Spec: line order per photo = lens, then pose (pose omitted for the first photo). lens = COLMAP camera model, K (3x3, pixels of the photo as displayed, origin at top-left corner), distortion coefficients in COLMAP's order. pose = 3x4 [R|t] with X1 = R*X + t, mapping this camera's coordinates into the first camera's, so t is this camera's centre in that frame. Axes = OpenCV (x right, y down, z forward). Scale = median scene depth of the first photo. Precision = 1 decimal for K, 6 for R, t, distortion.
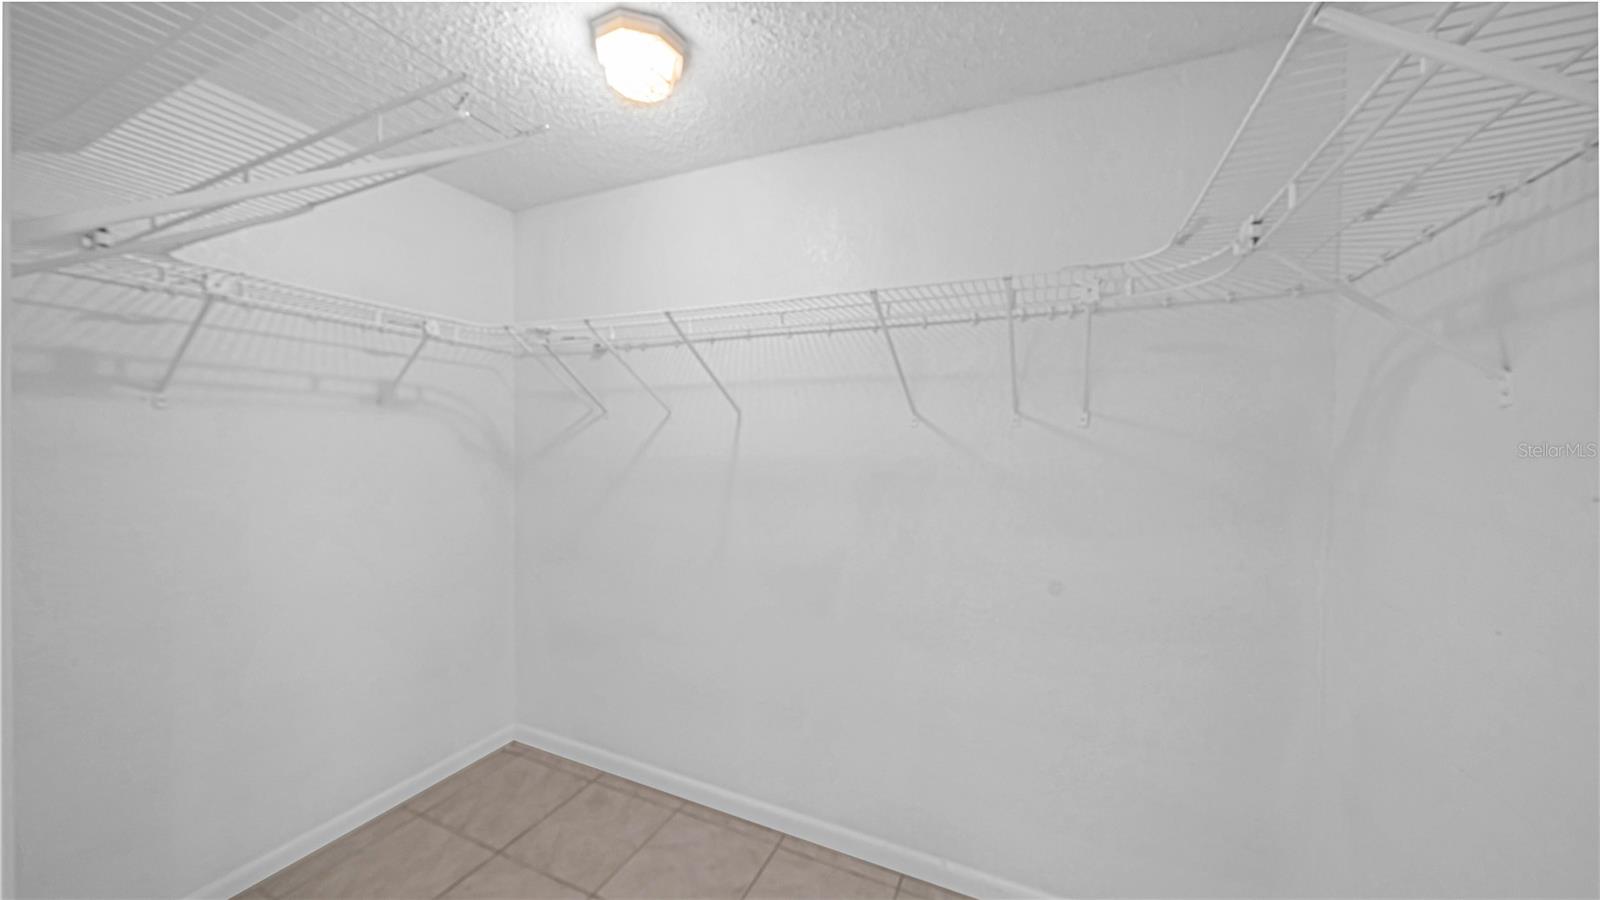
lens RADIAL K [[569.8, 0, 800.0], [0, 569.8, 450.0], [0, 0, 1]] dist [-0.000225, 0.000009]
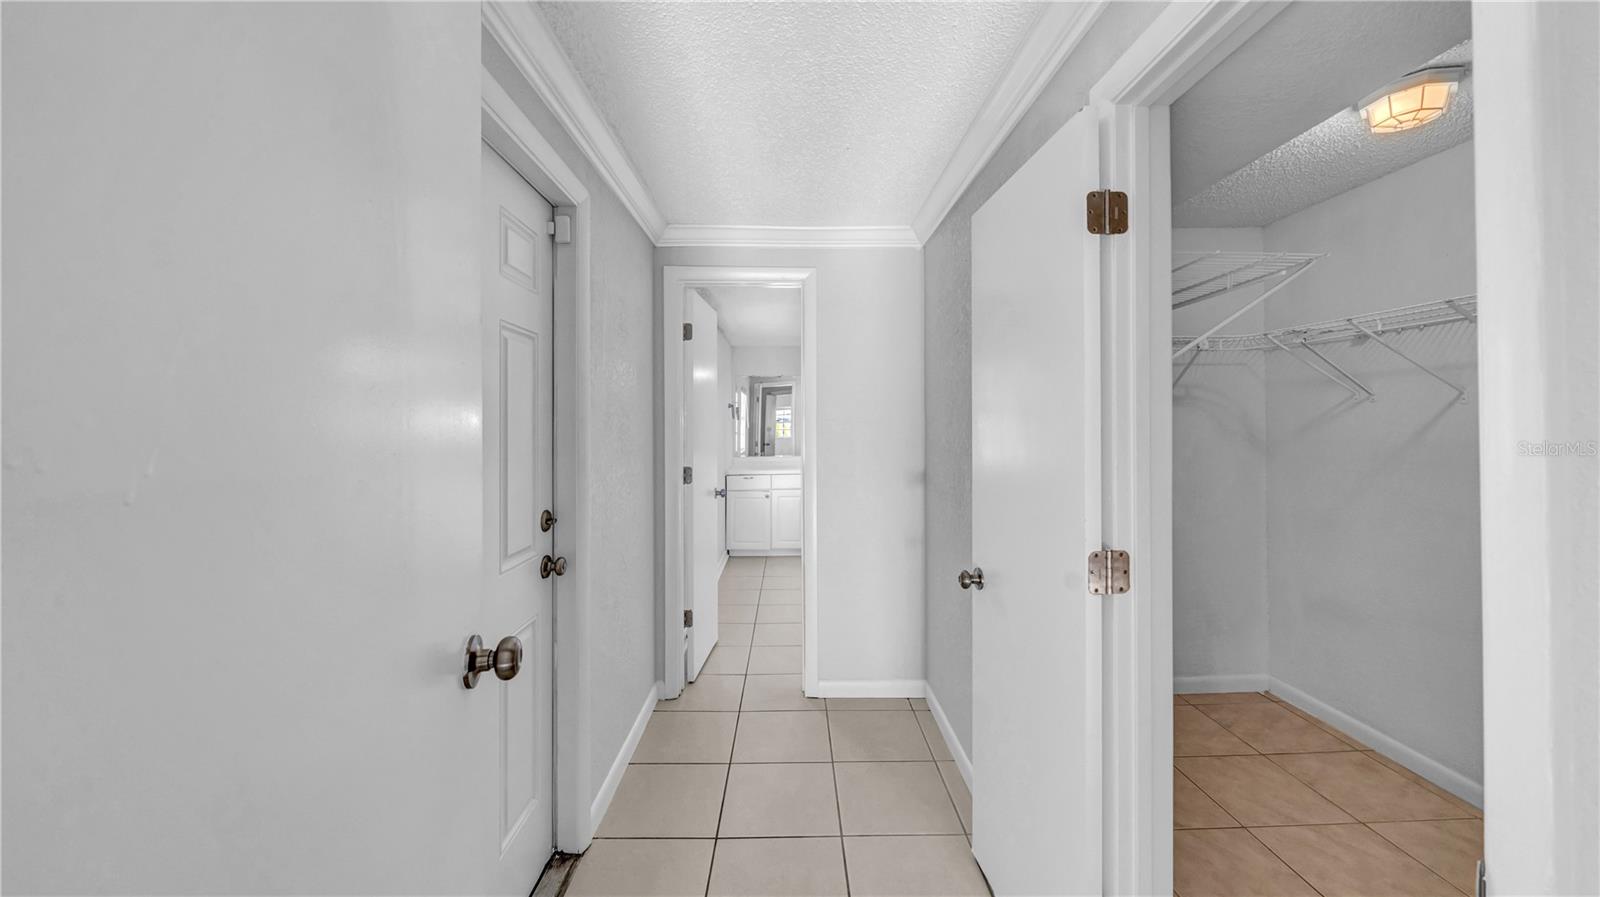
lens RADIAL K [[577.3, 0, 800.5], [0, 577.3, 424.3], [0, 0, 1]] dist [-0.002791, -0.000233]
pose [[0.446456, -0.016758, -0.894649, 0.138586], [-0.007409, 0.999721, -0.022423, 0.016952], [0.894775, 0.016639, 0.446208, -0.418970]]
